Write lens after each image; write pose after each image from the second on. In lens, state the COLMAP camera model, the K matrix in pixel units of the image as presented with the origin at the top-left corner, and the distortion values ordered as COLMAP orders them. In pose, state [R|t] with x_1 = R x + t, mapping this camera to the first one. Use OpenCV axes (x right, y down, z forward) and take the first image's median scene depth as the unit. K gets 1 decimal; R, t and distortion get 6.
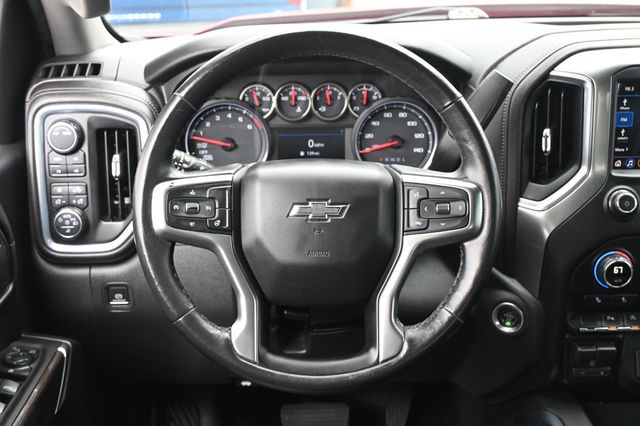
lens RADIAL K [[771.2, 0, 320.0], [0, 771.2, 213.0], [0, 0, 1]] dist [0.002422, 0.011594]
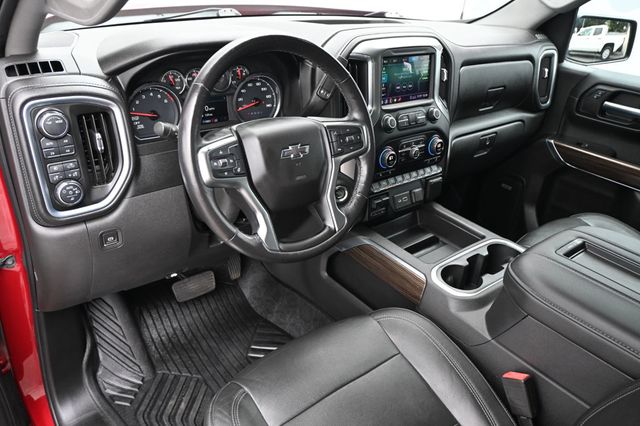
lens RADIAL K [[477.1, 0, 320.0], [0, 477.1, 213.0], [0, 0, 1]] dist [-0.002046, -0.002005]
pose [[0.791452, -0.230176, 0.566236, -0.446950], [0.131890, 0.968873, 0.209500, -0.064156], [-0.596833, -0.091129, 0.797174, 0.126395]]
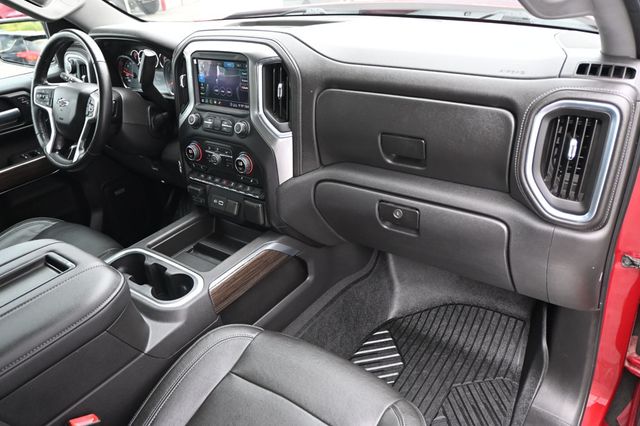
lens RADIAL K [[447.4, 0, 320.0], [0, 447.4, 213.0], [0, 0, 1]] dist [-0.000373, -0.000825]
pose [[0.777460, 0.253645, -0.575517, 1.331979], [-0.141908, 0.962219, 0.232371, -0.093227], [0.612714, -0.098989, 0.784081, 0.230695]]
